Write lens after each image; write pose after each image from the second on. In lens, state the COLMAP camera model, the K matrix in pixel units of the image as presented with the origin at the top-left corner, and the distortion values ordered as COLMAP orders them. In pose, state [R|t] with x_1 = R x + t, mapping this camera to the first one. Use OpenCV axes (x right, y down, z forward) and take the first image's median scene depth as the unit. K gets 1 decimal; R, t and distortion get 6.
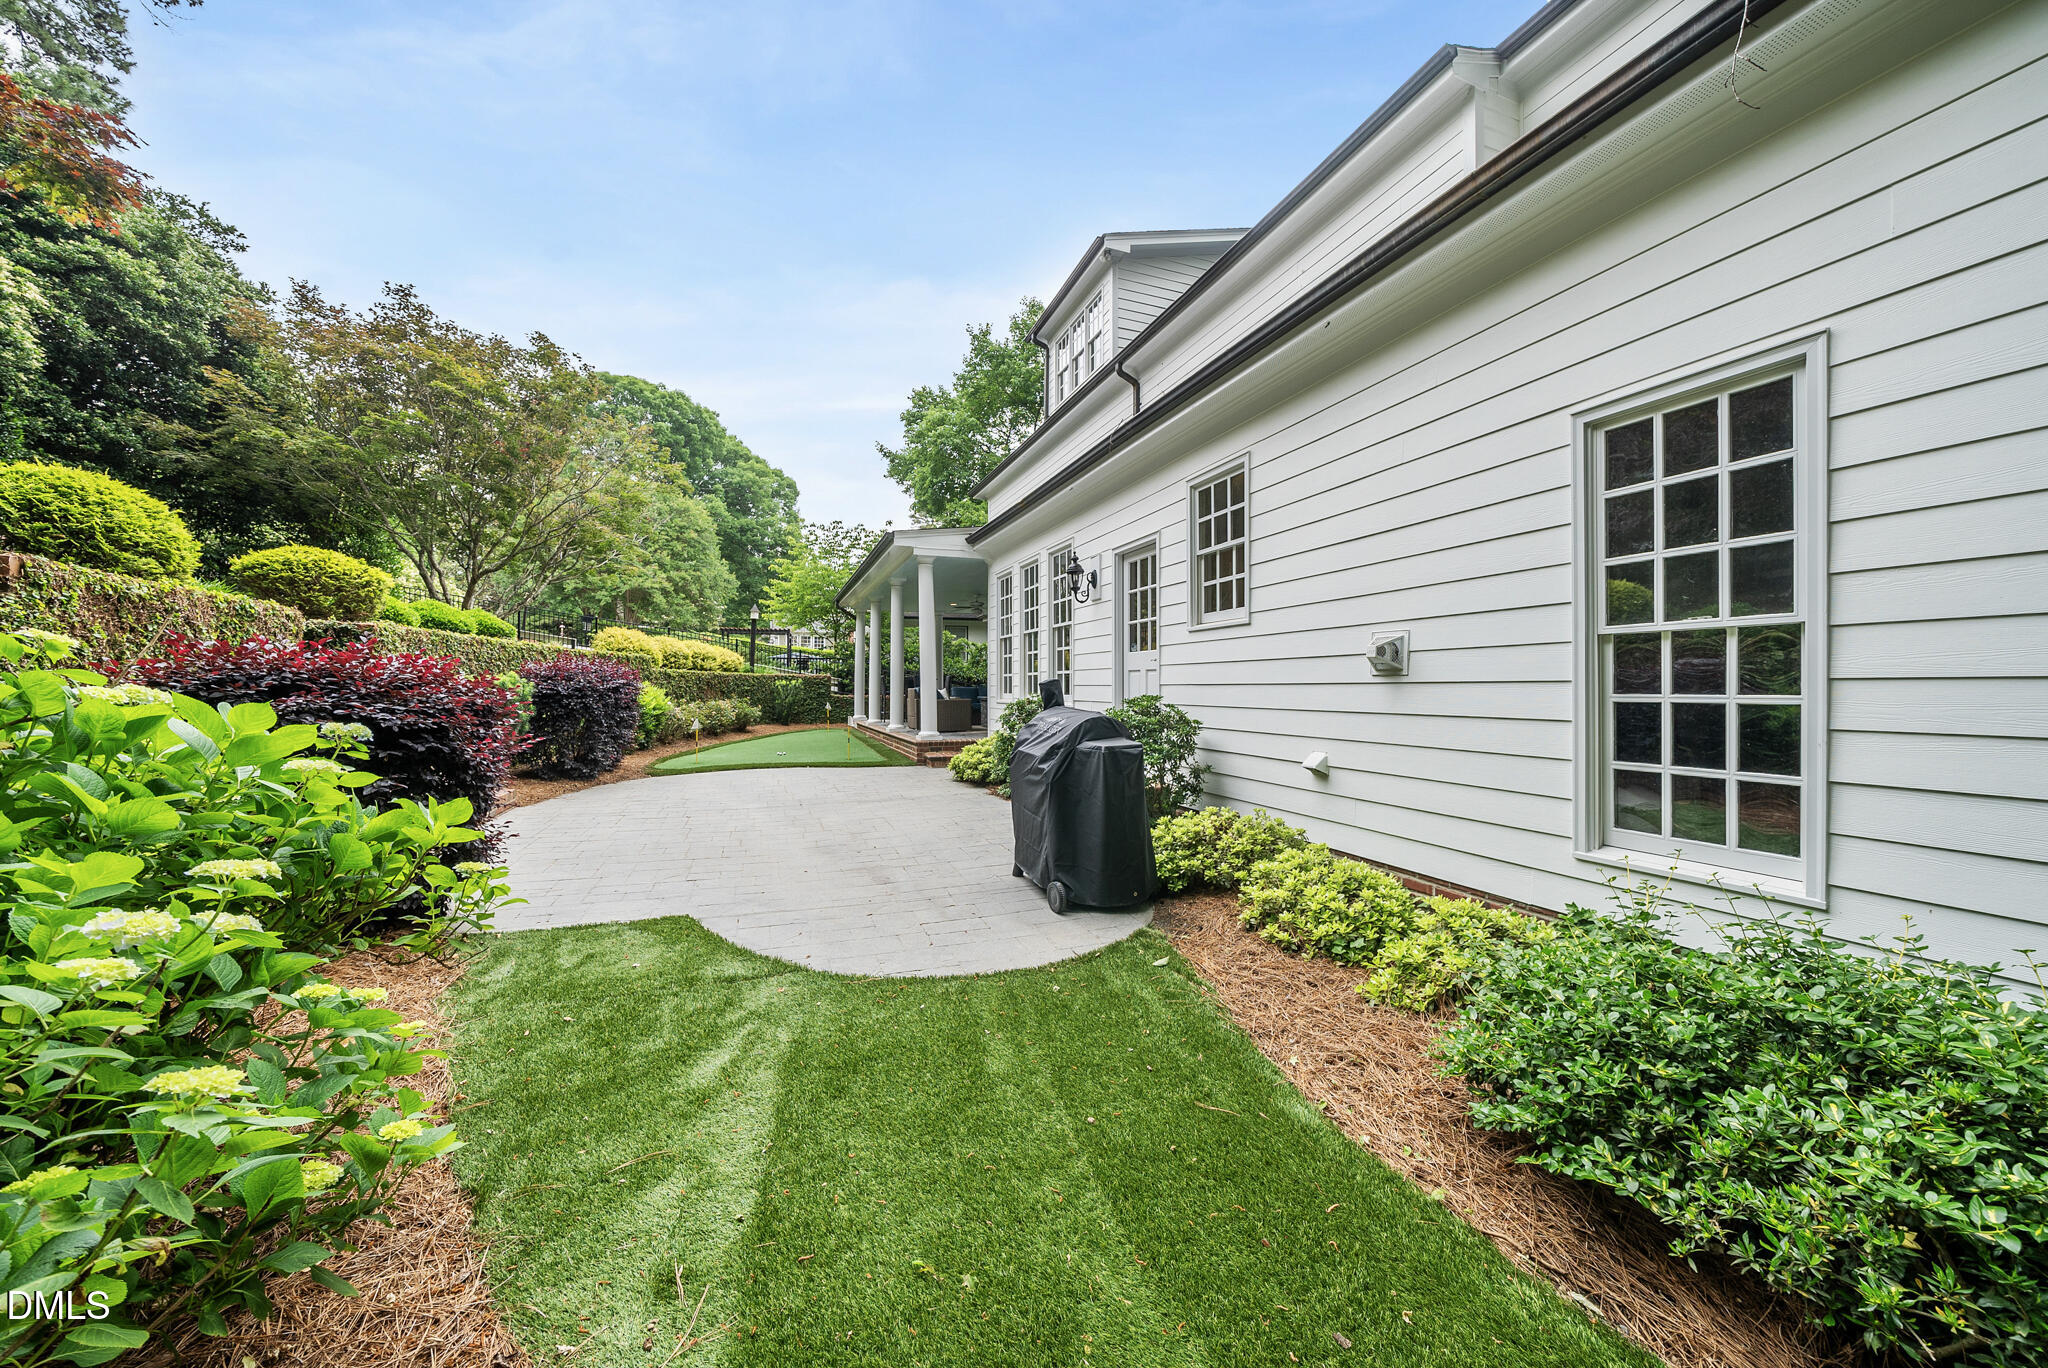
lens RADIAL K [[709.2, 0, 1023.6], [0, 709.2, 687.6], [0, 0, 1]] dist [-0.007817, 0.000054]
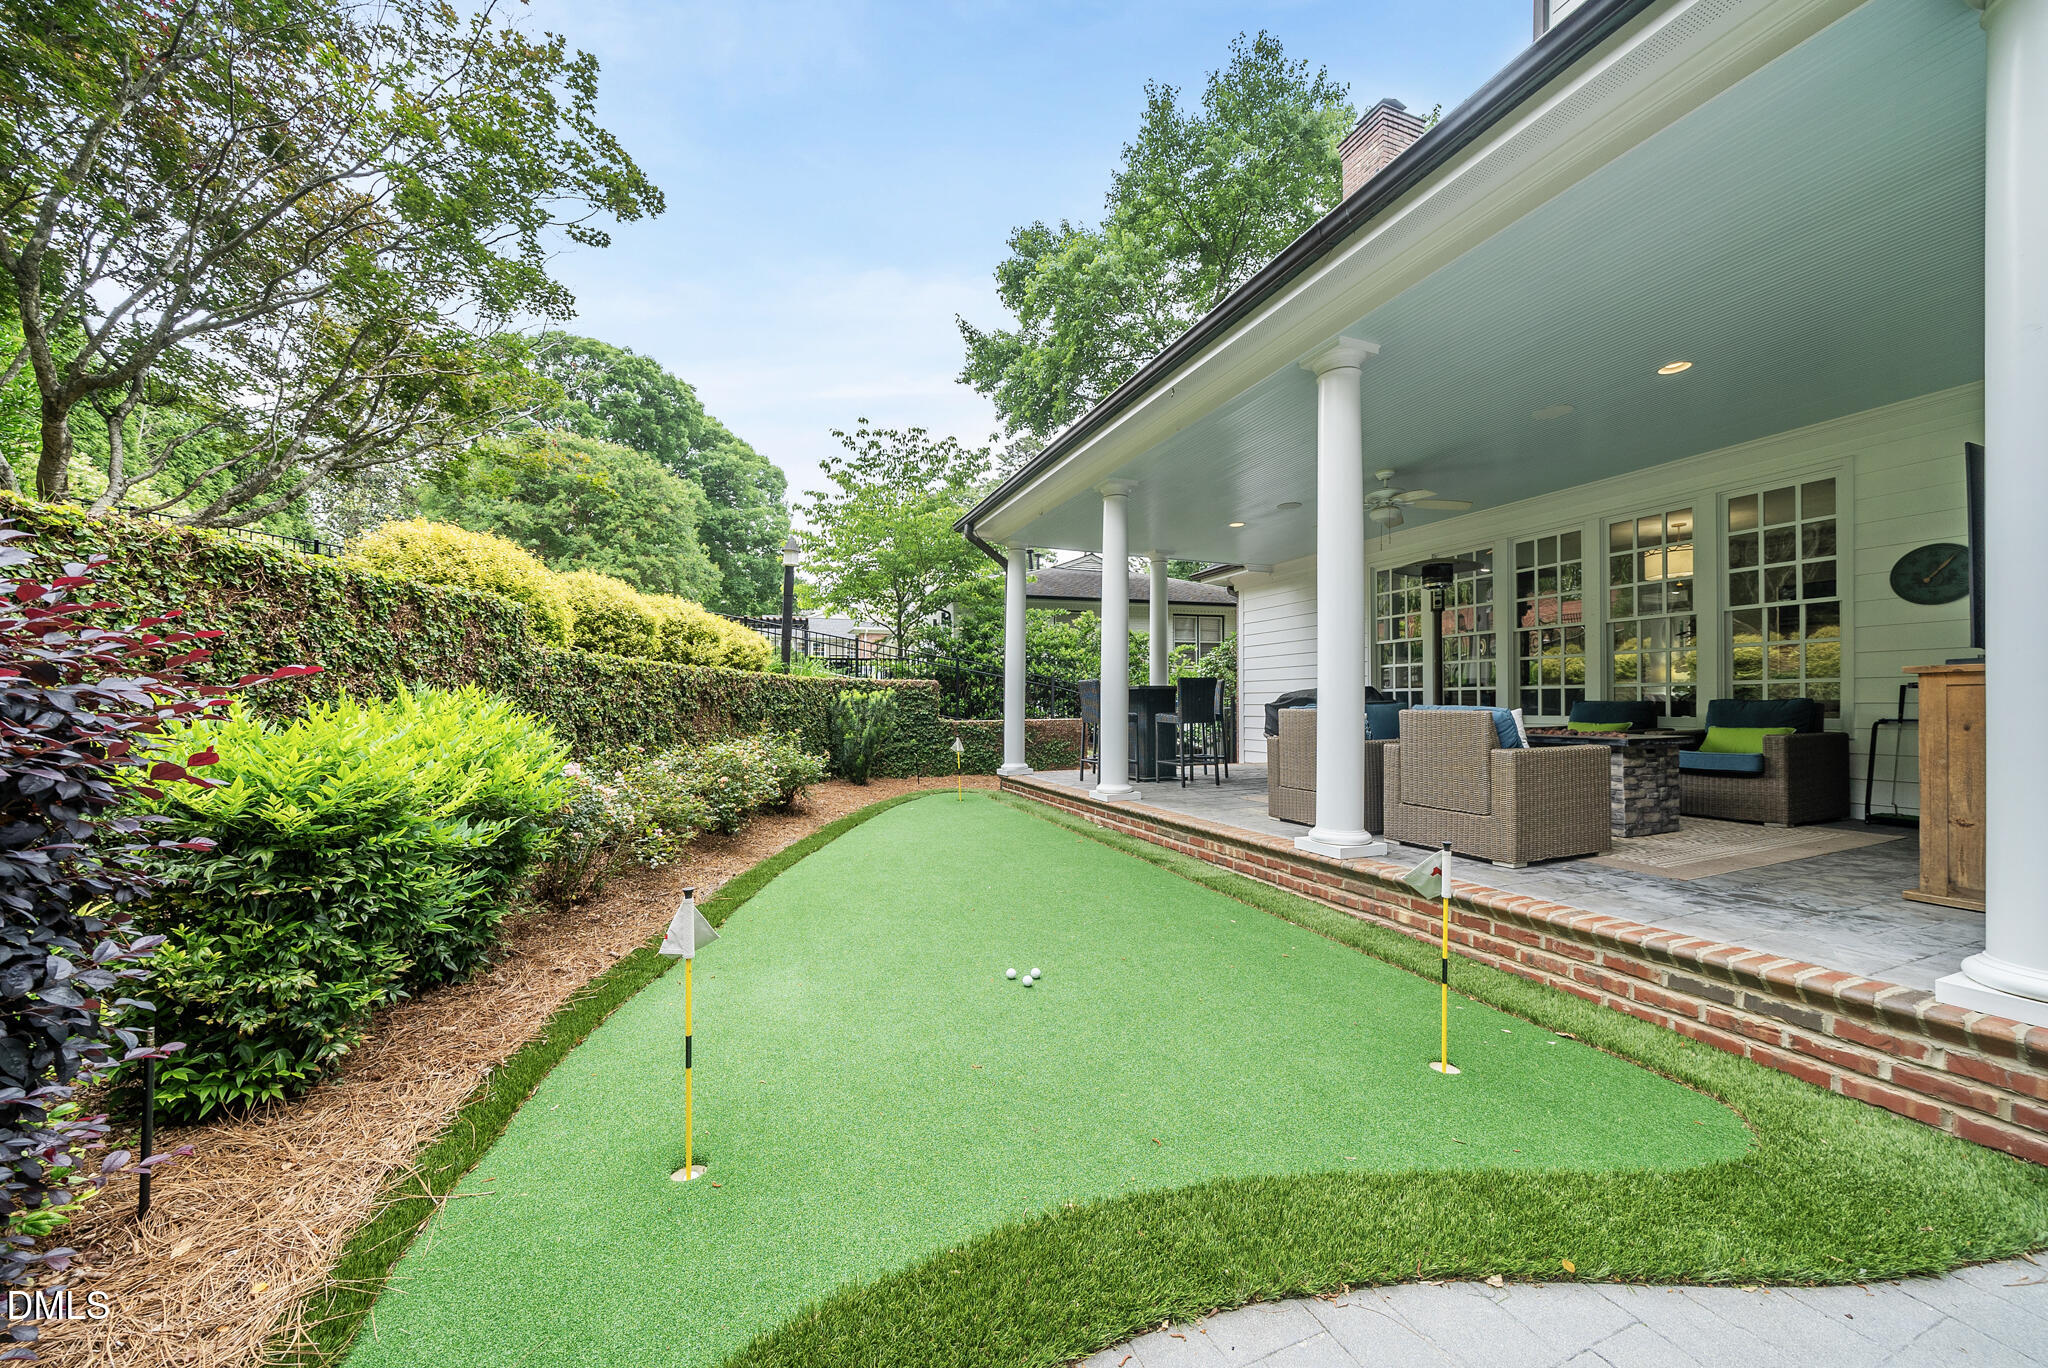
lens RADIAL K [[709.2, 0, 1023.6], [0, 709.2, 687.6], [0, 0, 1]] dist [-0.007817, 0.000054]
pose [[0.999472, -0.010415, 0.030762, -0.097526], [0.010970, 0.999779, -0.017937, -0.000824], [-0.030568, 0.018265, 0.999366, 0.210126]]
